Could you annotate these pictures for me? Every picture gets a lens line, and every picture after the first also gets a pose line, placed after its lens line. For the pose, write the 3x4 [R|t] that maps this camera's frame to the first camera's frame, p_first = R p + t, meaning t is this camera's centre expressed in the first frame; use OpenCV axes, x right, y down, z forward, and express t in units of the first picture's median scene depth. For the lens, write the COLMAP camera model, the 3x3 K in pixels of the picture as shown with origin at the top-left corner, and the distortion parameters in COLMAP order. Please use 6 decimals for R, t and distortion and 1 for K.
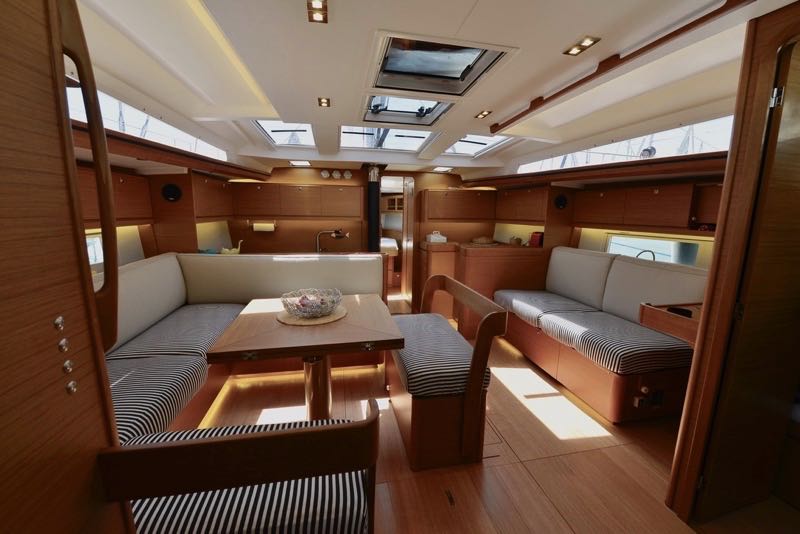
lens RADIAL K [[329.1, 0, 400.0], [0, 329.1, 267.0], [0, 0, 1]] dist [0.012720, -0.000267]
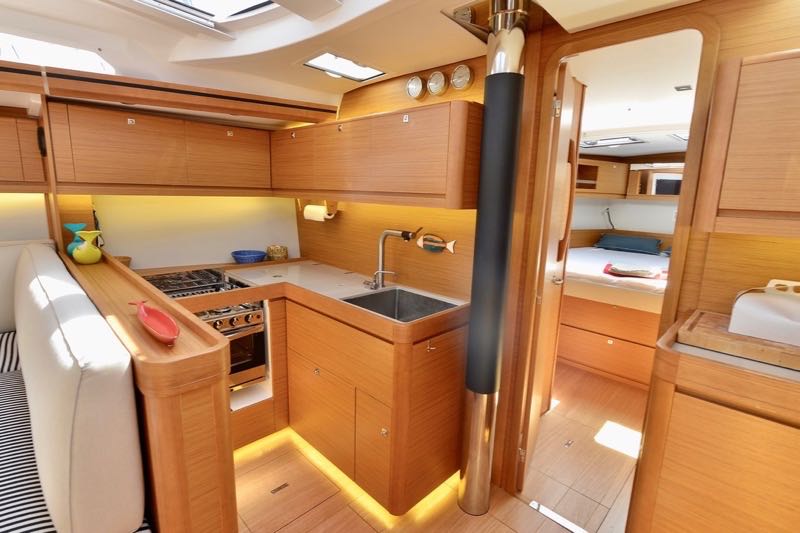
lens RADIAL K [[383.9, 0, 400.0], [0, 383.9, 266.5], [0, 0, 1]] dist [0.000293, 0.000036]
pose [[0.550728, 0.160350, -0.819138, 0.175806], [-0.166111, 0.982799, 0.080707, -0.106485], [0.817989, 0.091620, 0.567890, 0.751904]]
